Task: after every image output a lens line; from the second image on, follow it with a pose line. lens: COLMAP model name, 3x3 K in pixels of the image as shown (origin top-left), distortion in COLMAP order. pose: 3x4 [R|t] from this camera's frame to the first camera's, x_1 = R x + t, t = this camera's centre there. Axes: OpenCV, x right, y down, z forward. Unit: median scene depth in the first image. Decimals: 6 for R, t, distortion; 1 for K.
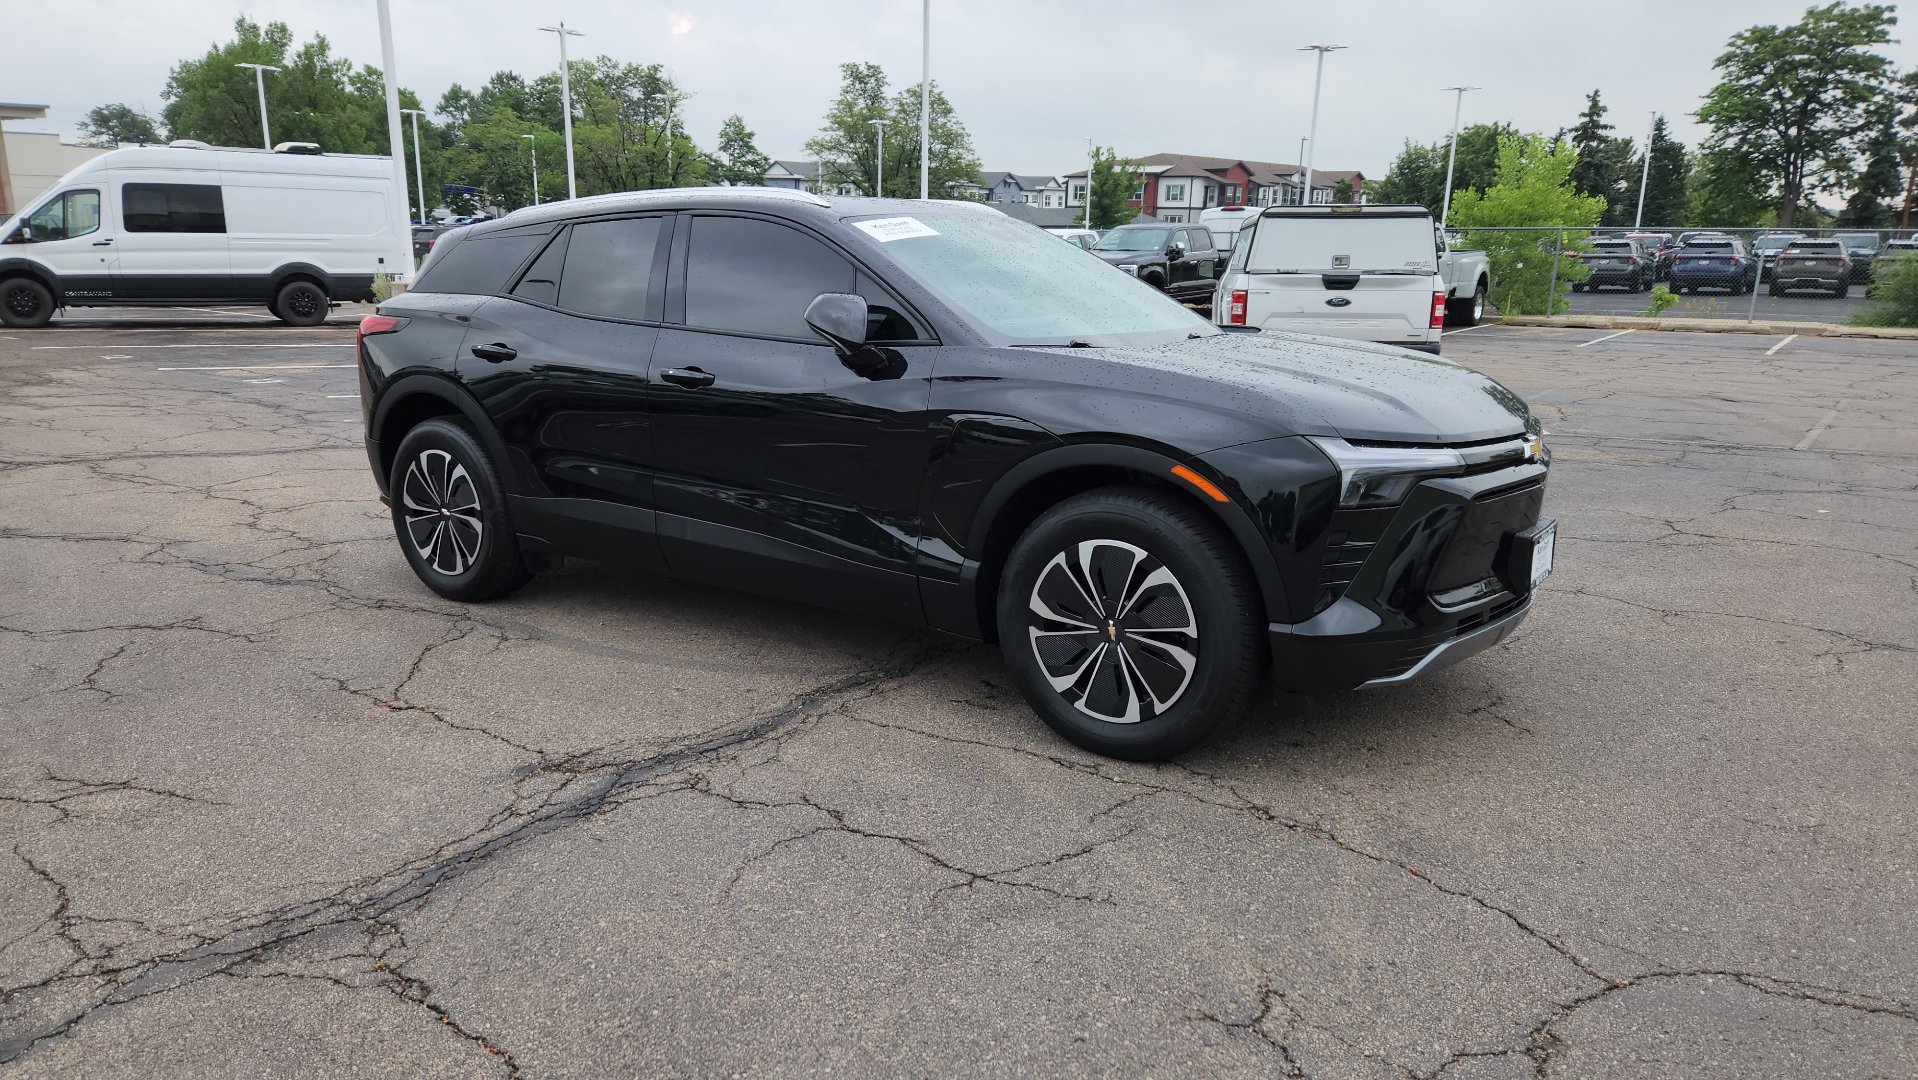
lens RADIAL K [[1280.7, 0, 921.6], [0, 1280.7, 544.3], [0, 0, 1]] dist [0.072469, -0.054818]
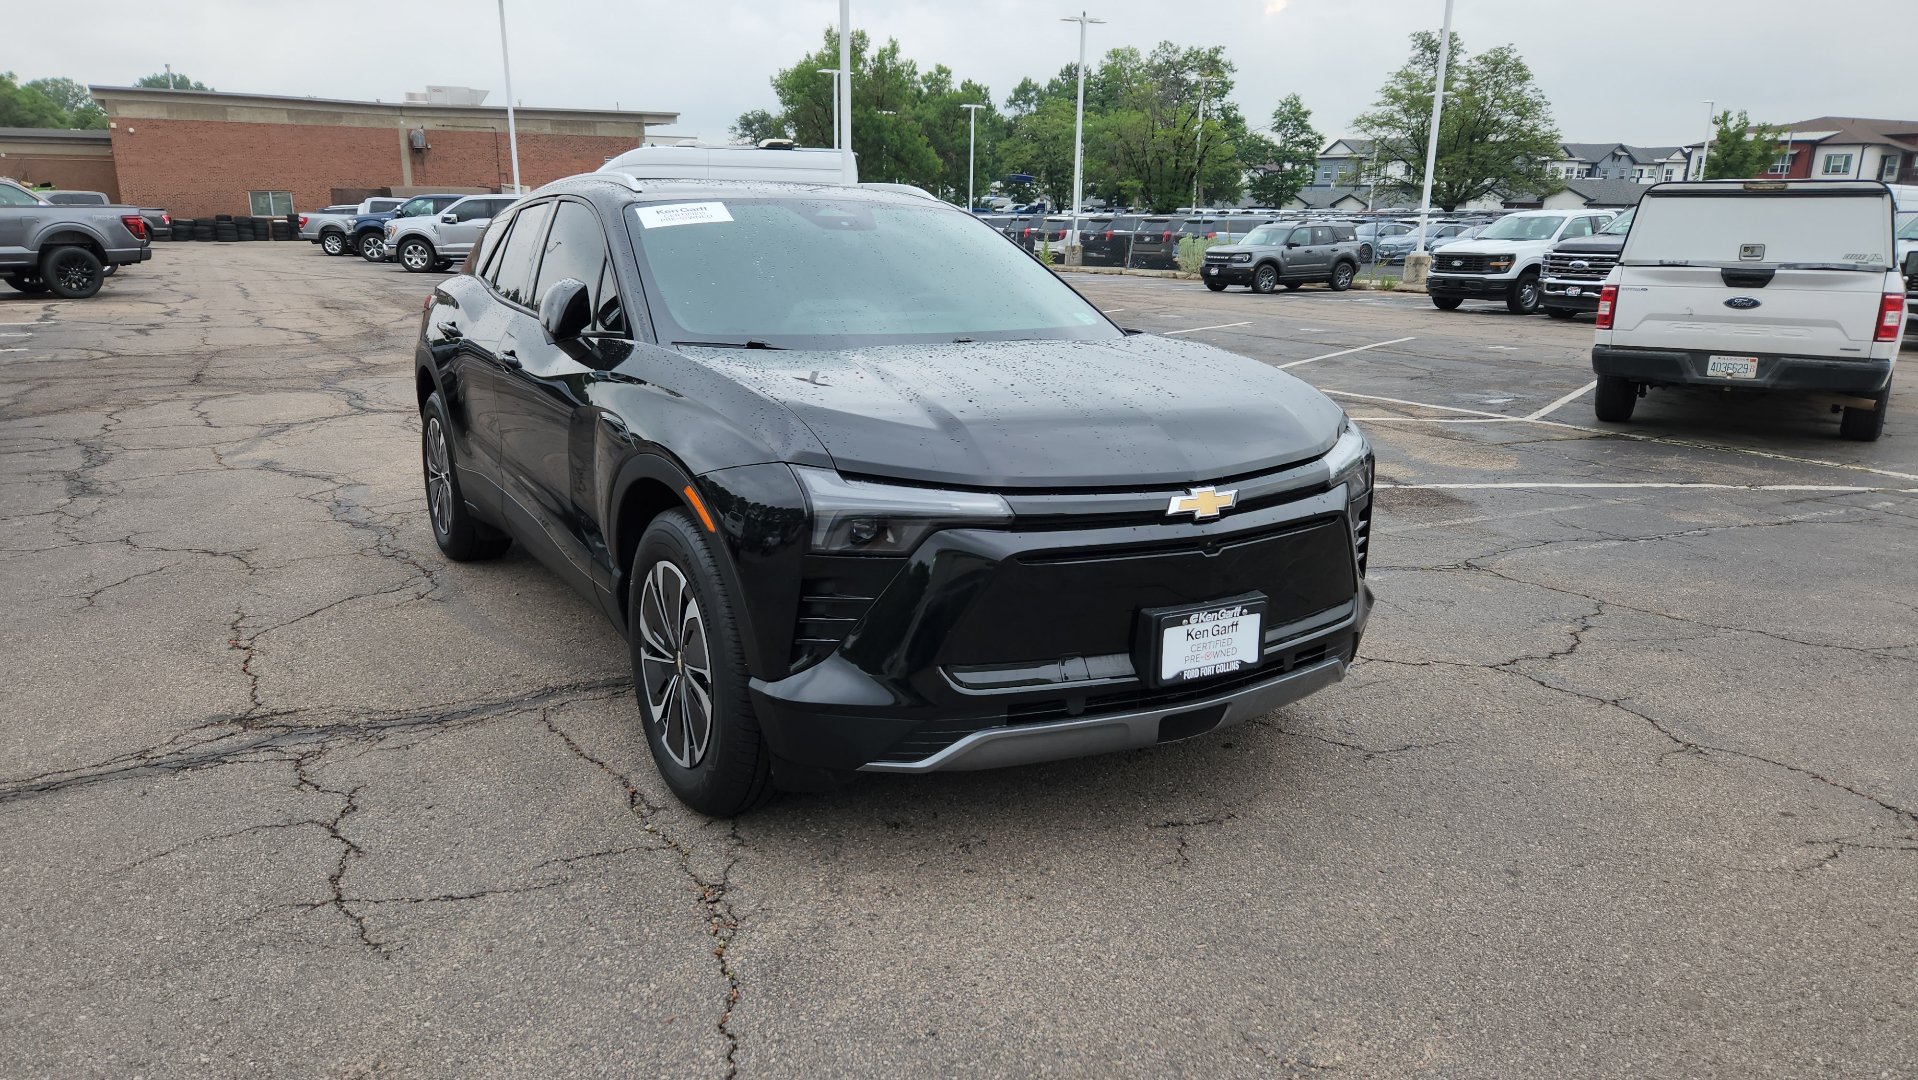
lens RADIAL K [[1278.0, 0, 922.2], [0, 1278.0, 545.7], [0, 0, 1]] dist [0.074480, -0.057299]
pose [[0.915673, 0.100185, -0.389238, 0.028713], [-0.095189, 0.994940, 0.032156, -0.002652], [0.390490, 0.007607, 0.920576, 0.010537]]
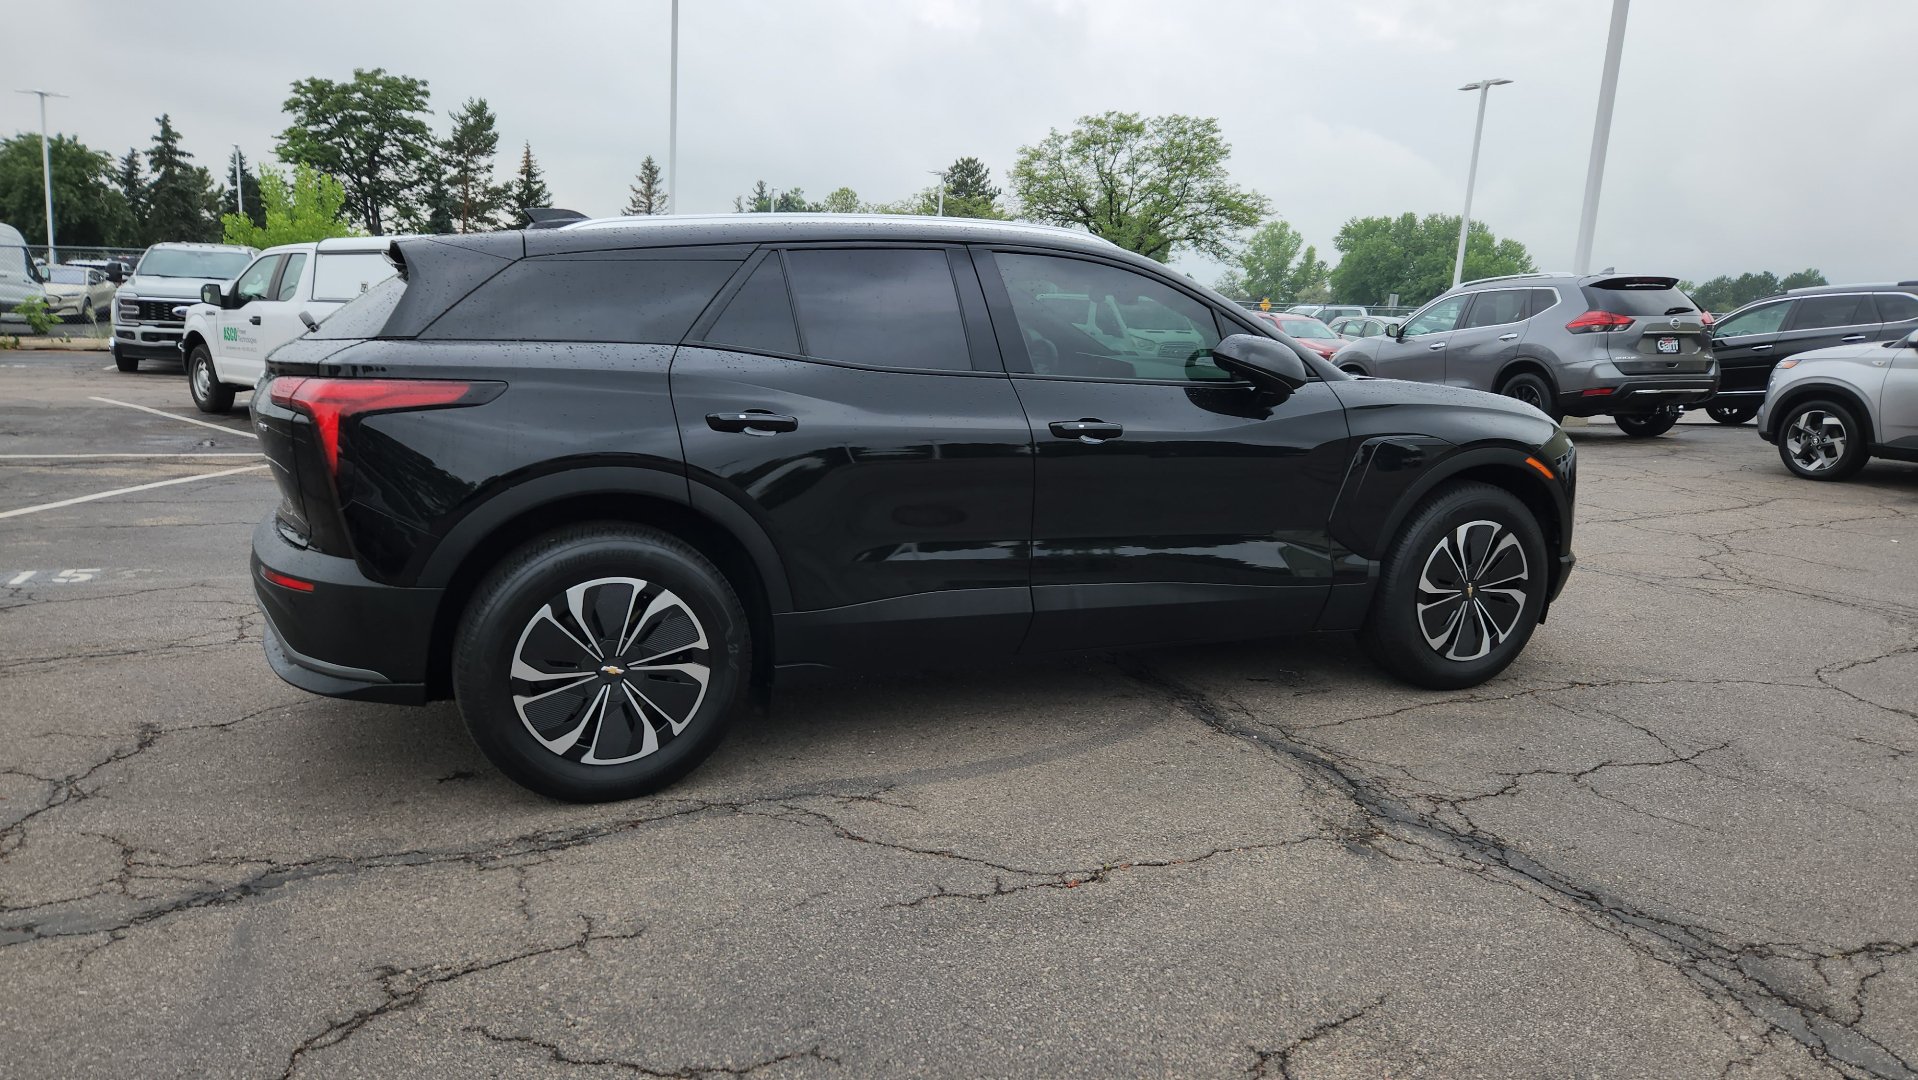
lens RADIAL K [[1271.5, 0, 949.6], [0, 1271.5, 530.3], [0, 0, 1]] dist [0.069835, -0.058973]
pose [[0.512762, -0.137063, 0.847519, -0.055134], [0.162292, 0.984850, 0.061084, -0.007185], [-0.843052, 0.106224, 0.527238, 0.033417]]
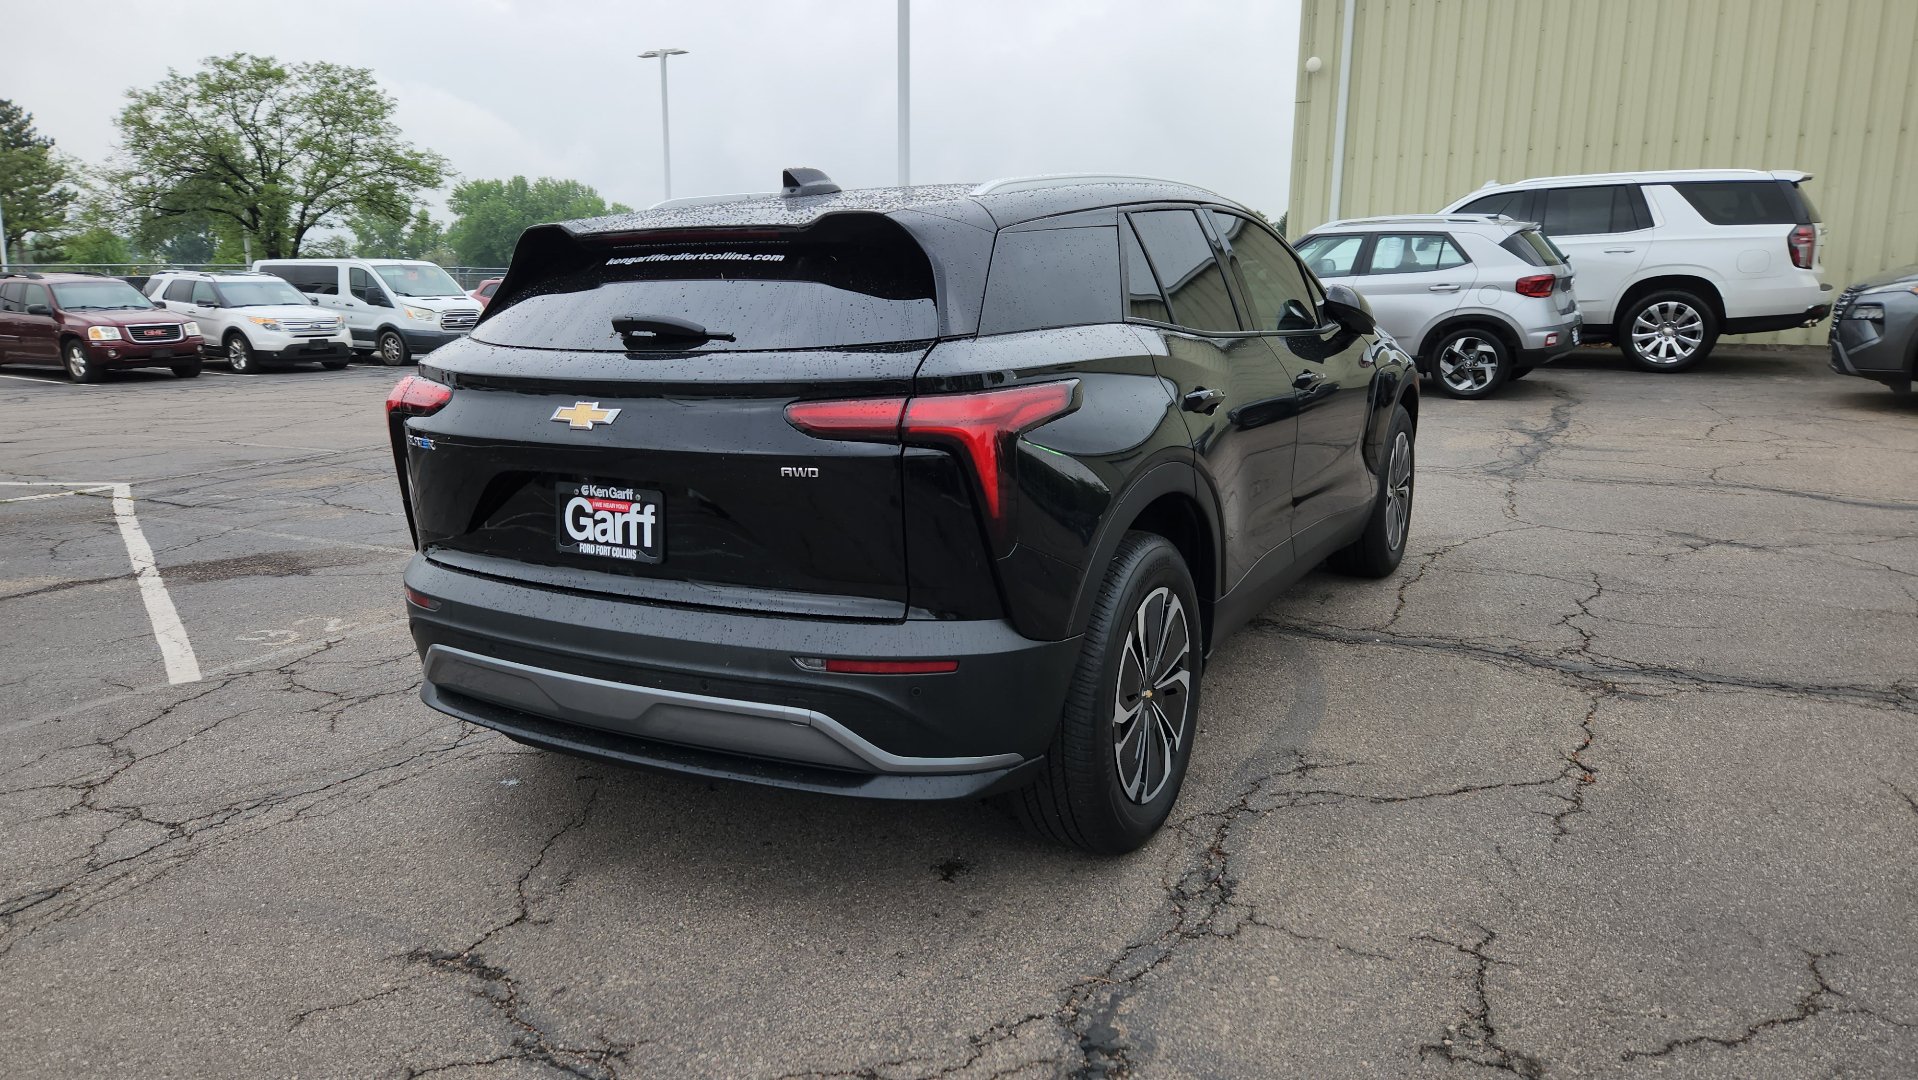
lens RADIAL K [[1279.4, 0, 908.5], [0, 1279.4, 540.4], [0, 0, 1]] dist [0.071558, -0.059290]
pose [[-0.086724, -0.201832, 0.975573, -0.060986], [0.233513, 0.947863, 0.216857, -0.016167], [-0.968478, 0.246616, -0.035072, 0.073660]]
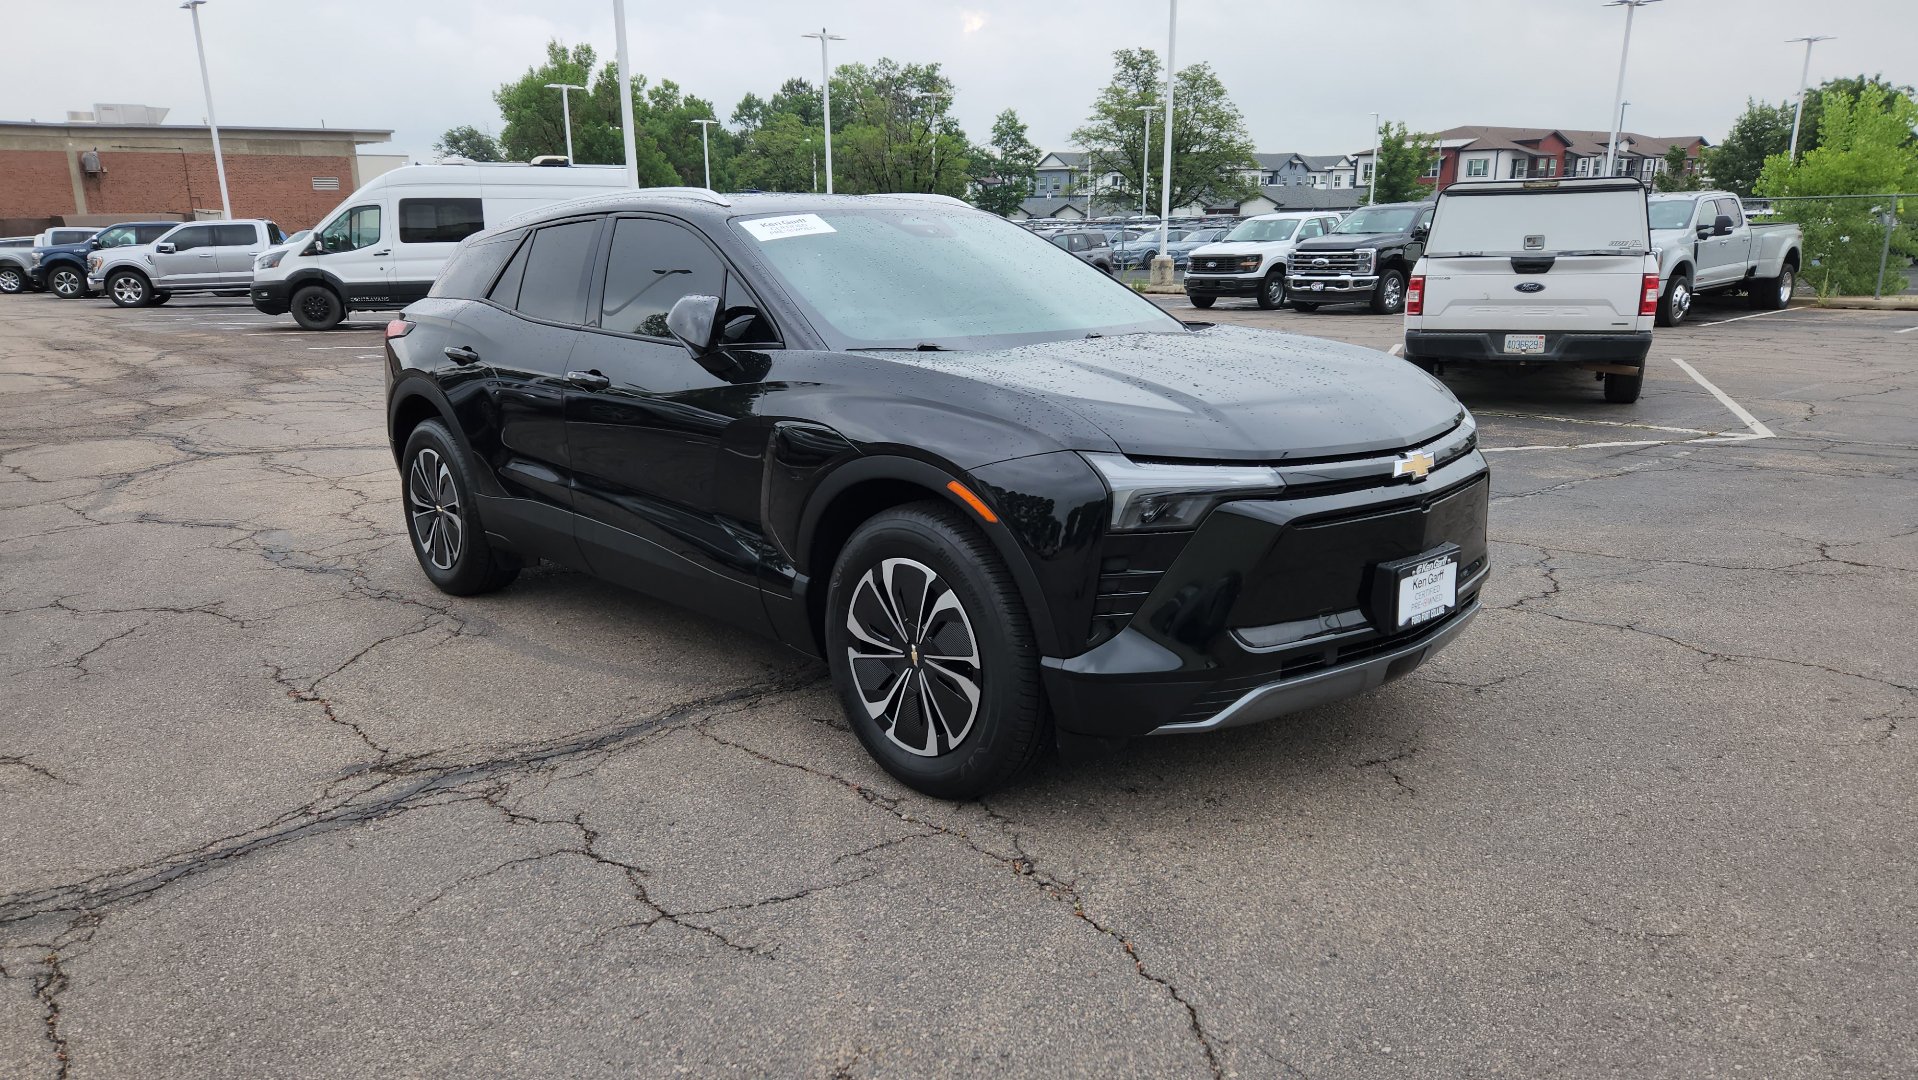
lens RADIAL K [[1278.0, 0, 922.2], [0, 1278.0, 545.7], [0, 0, 1]] dist [0.074480, -0.057299]
pose [[0.977966, 0.025297, -0.207225, 0.015284], [-0.023728, 0.999668, 0.010052, -0.000987], [0.207411, -0.004913, 0.978242, 0.004236]]
